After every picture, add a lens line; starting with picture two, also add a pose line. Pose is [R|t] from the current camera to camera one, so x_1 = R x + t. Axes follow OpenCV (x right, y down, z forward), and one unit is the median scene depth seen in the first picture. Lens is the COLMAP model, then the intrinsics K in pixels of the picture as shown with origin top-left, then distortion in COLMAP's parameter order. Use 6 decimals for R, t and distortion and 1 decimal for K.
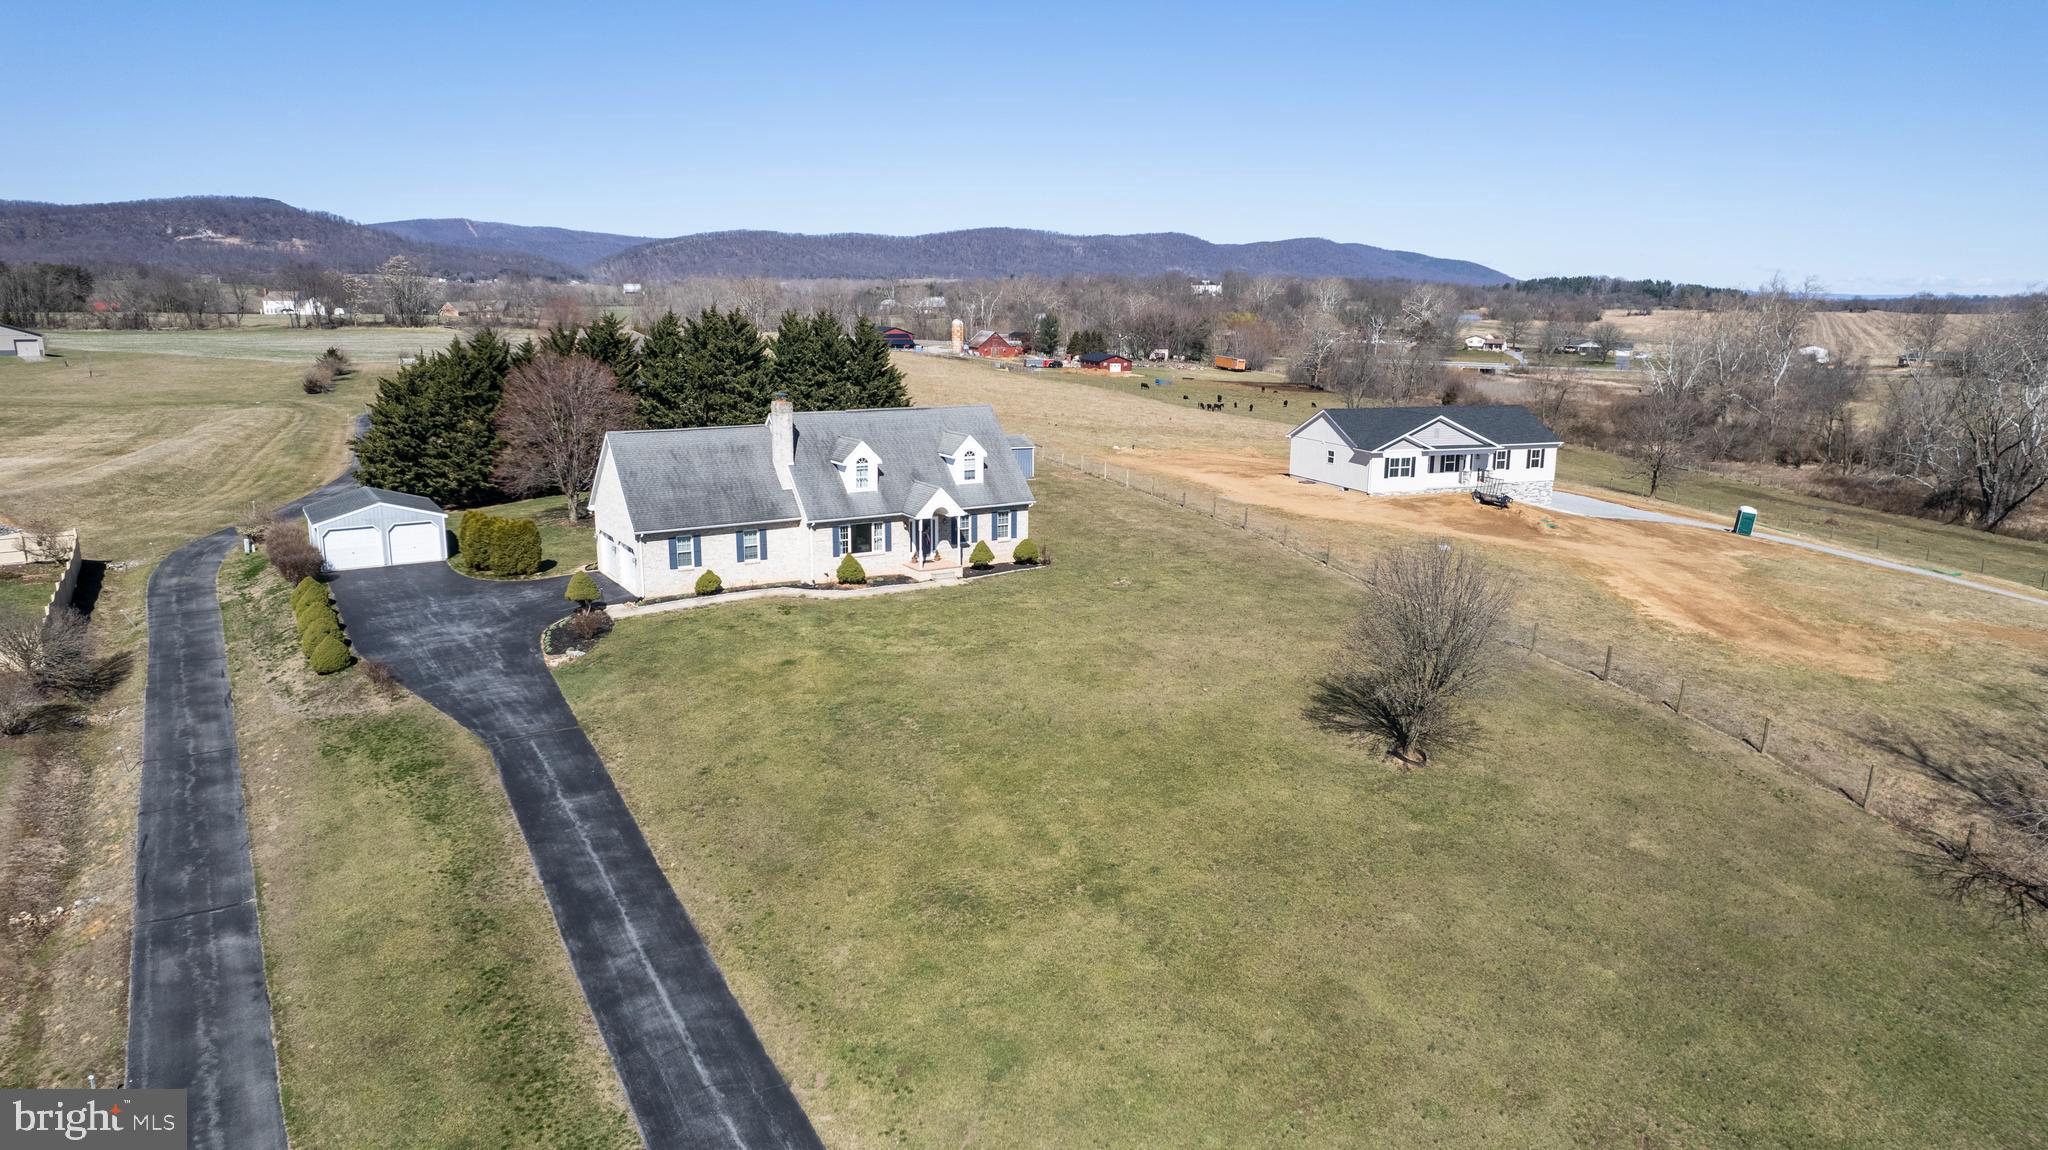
lens RADIAL K [[1312.1, 0, 1022.4], [0, 1312.1, 580.3], [0, 0, 1]] dist [-0.070500, 0.063348]
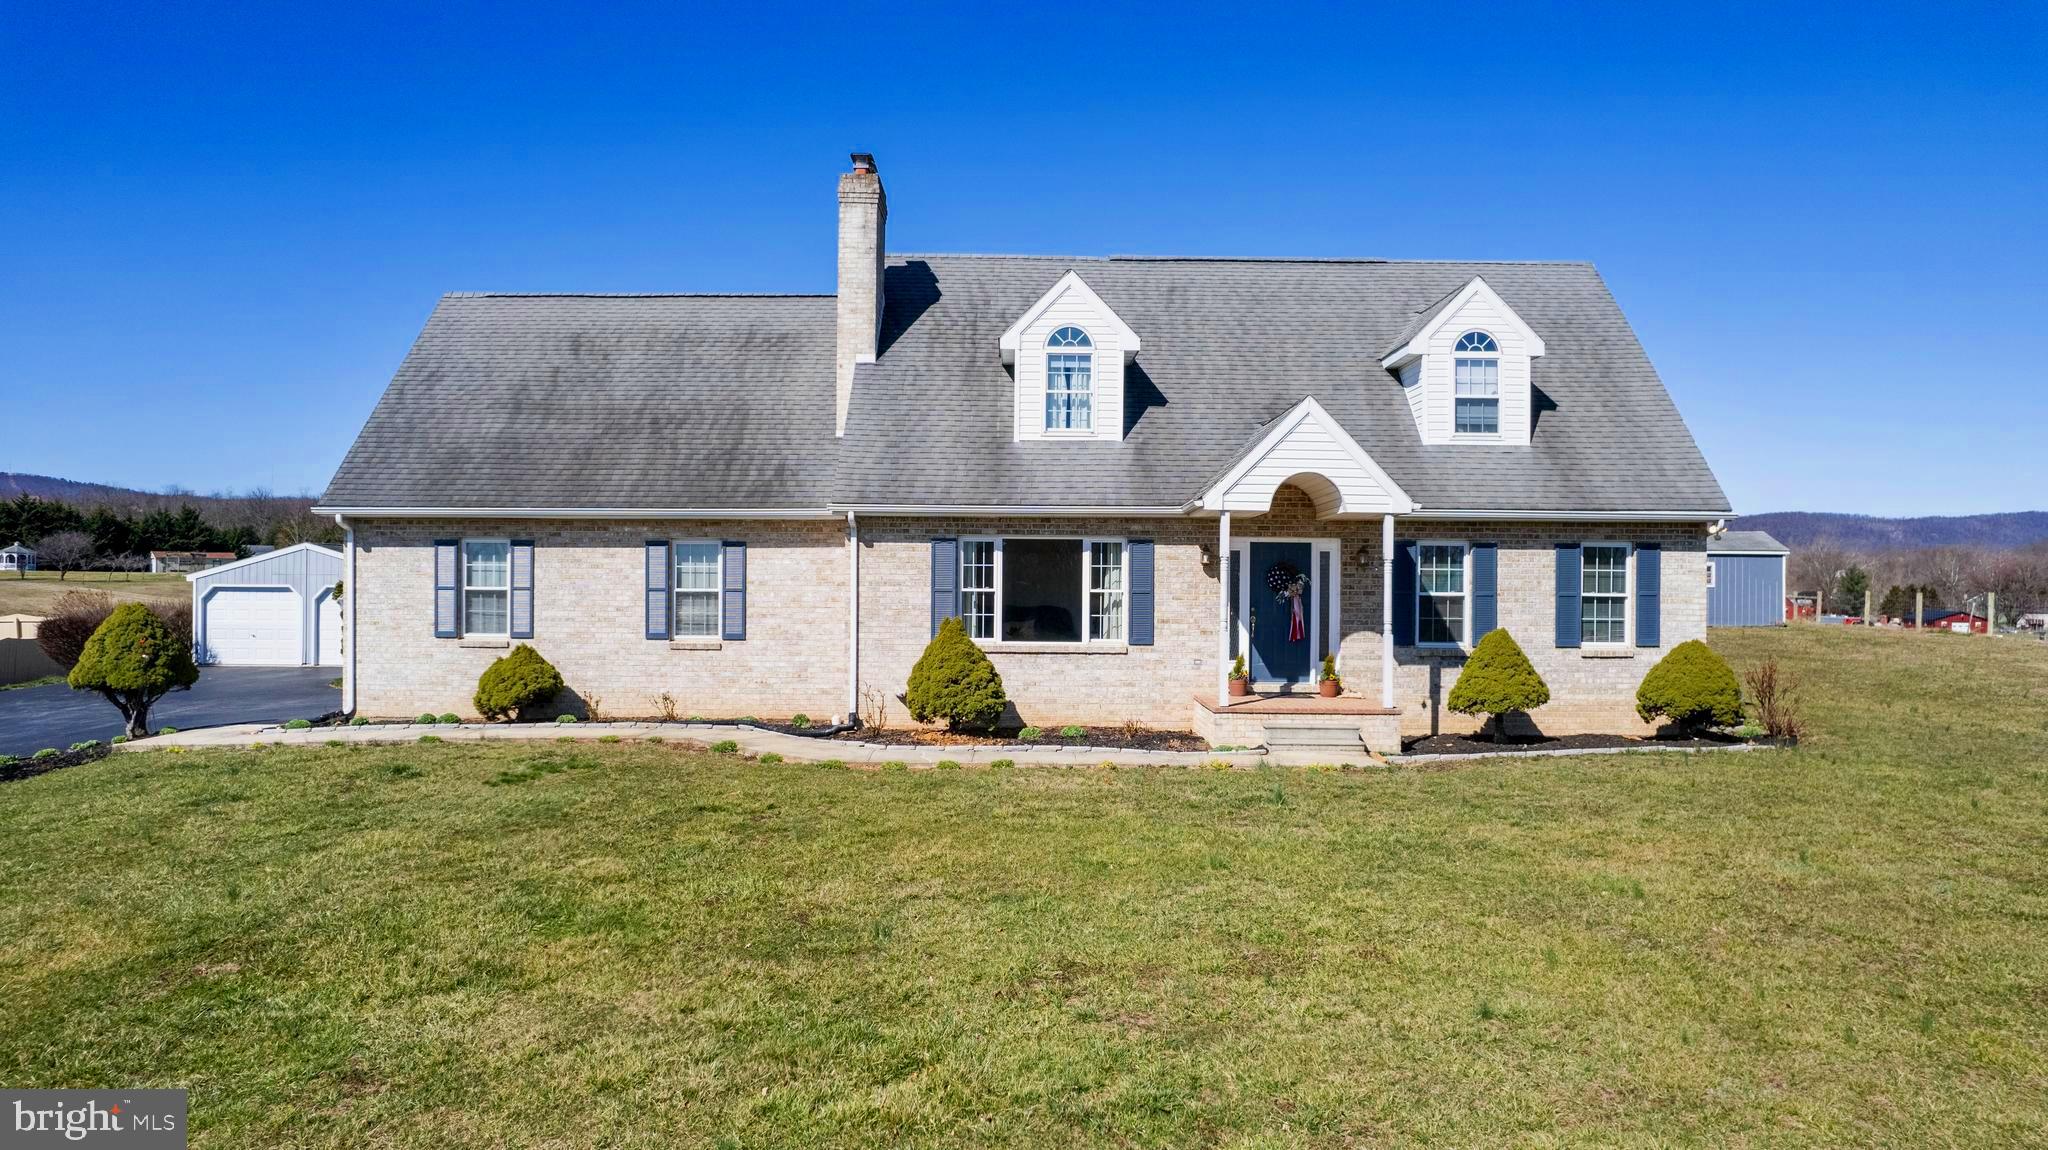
lens RADIAL K [[1312.1, 0, 1022.4], [0, 1312.1, 580.3], [0, 0, 1]] dist [-0.070500, 0.063348]
pose [[0.849919, -0.003231, -0.526903, 0.024174], [-0.112851, 0.975661, -0.188017, 0.019051], [0.514686, 0.219261, 0.828869, 0.678852]]
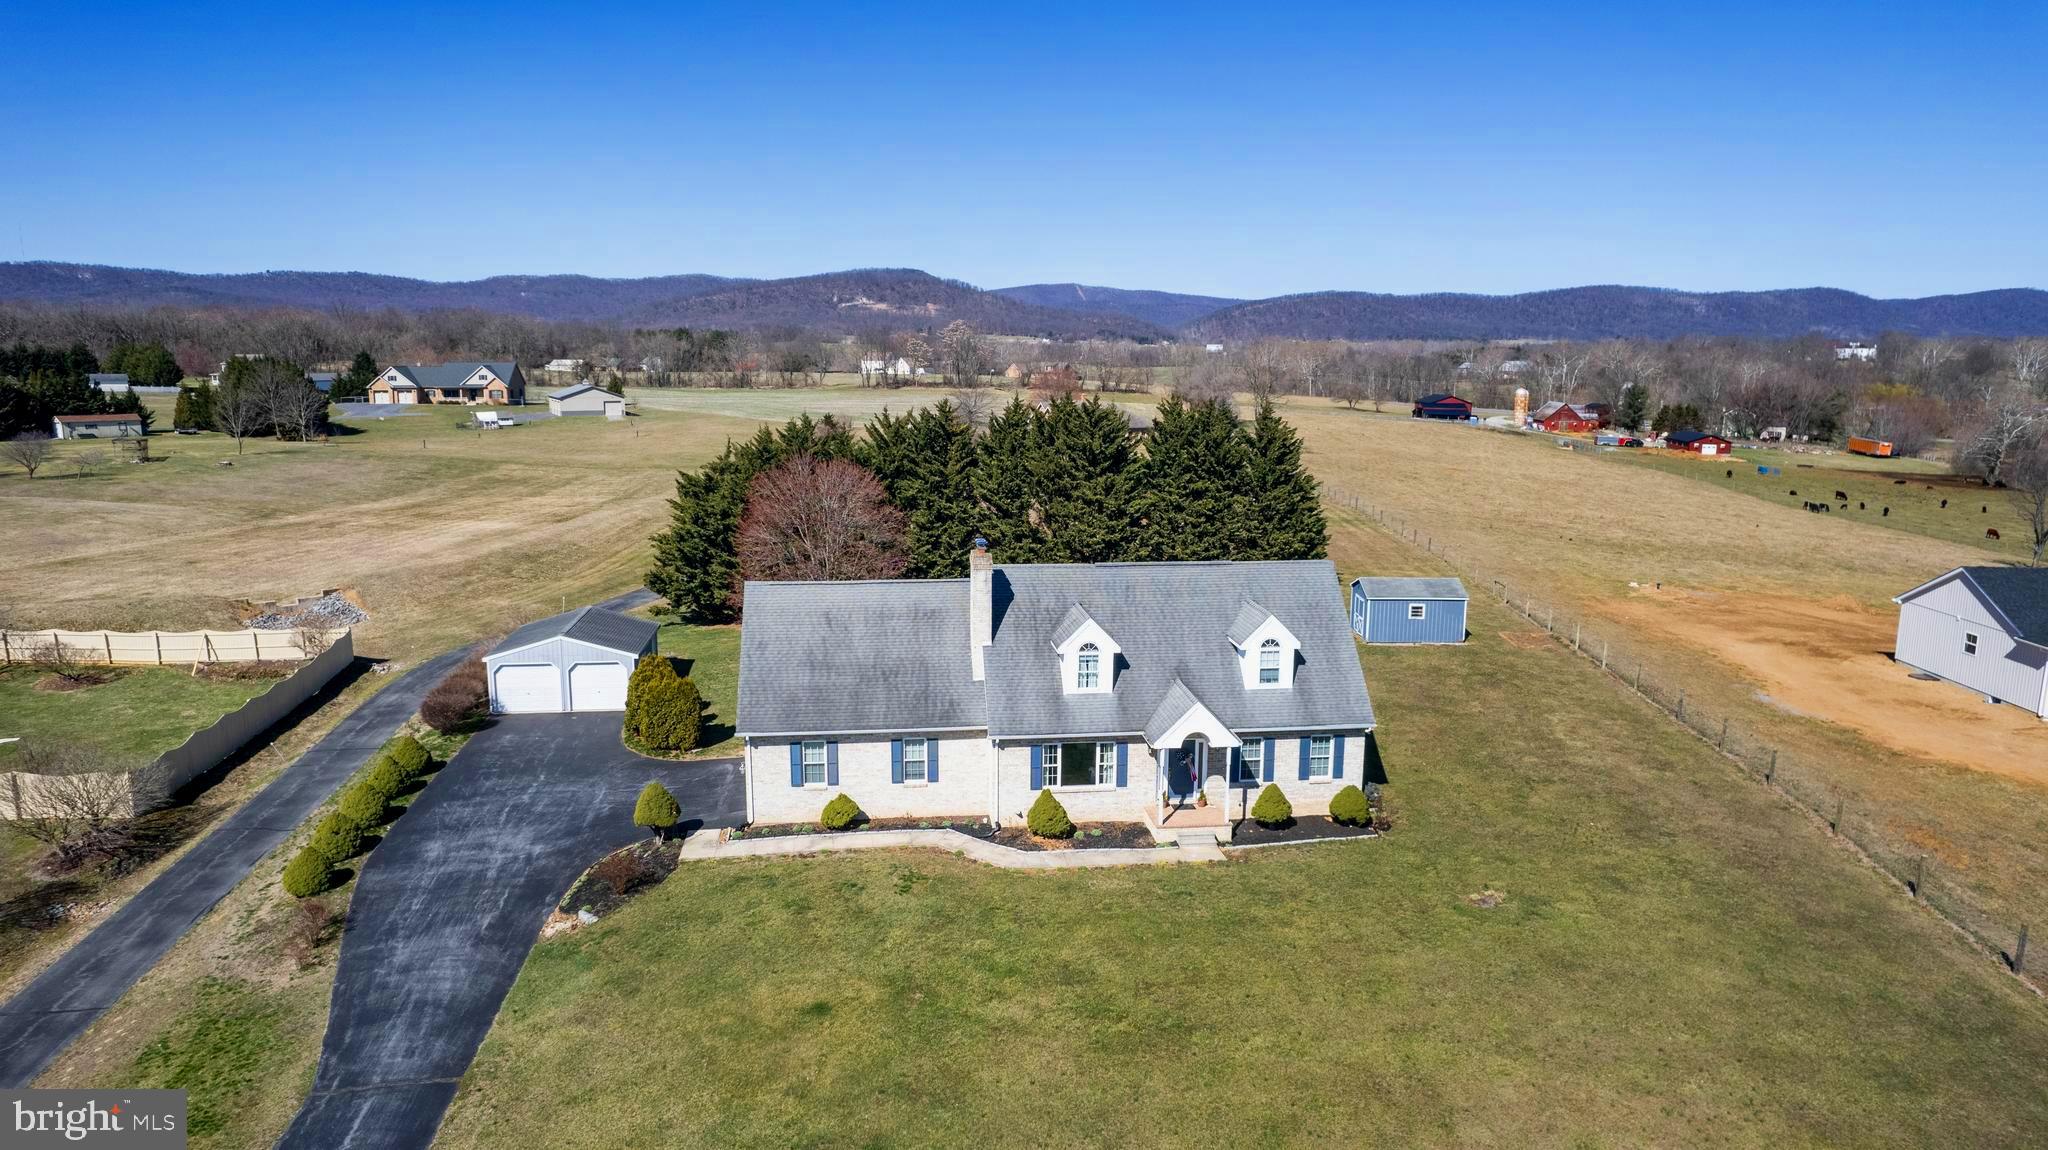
lens RADIAL K [[1312.1, 0, 1022.4], [0, 1312.1, 580.3], [0, 0, 1]] dist [-0.070500, 0.063348]
pose [[0.907046, 0.069186, -0.415309, 0.106663], [-0.087666, 0.995822, -0.025572, -0.094376], [0.411804, 0.059603, 0.909321, 0.344503]]
